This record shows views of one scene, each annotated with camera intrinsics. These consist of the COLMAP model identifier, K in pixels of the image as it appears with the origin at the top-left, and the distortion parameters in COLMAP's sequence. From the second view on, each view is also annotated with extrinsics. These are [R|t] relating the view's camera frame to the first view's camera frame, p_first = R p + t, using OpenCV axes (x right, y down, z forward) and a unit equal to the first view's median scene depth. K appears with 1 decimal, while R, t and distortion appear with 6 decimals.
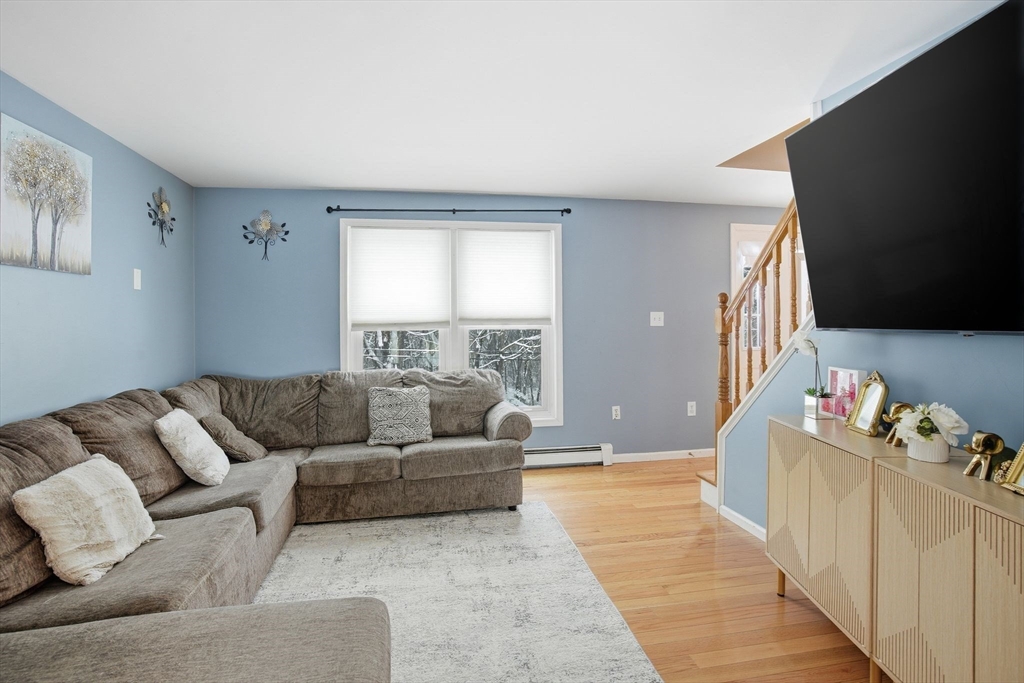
lens RADIAL K [[517.6, 0, 515.8], [0, 517.6, 327.3], [0, 0, 1]] dist [-0.000142, -0.000088]
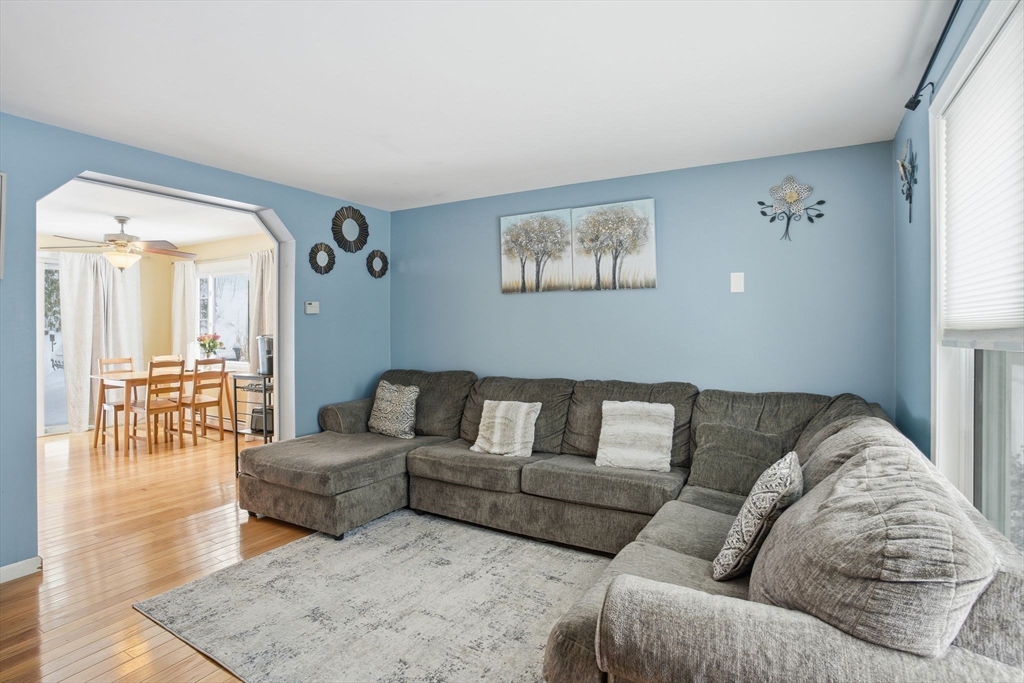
lens RADIAL K [[564.9, 0, 510.0], [0, 564.9, 323.1], [0, 0, 1]] dist [-0.001856, -0.000401]
pose [[-0.677836, 0.004033, -0.735202, 0.522435], [-0.003328, 0.999958, 0.008553, -0.024440], [0.735205, 0.008244, -0.677795, 1.854870]]
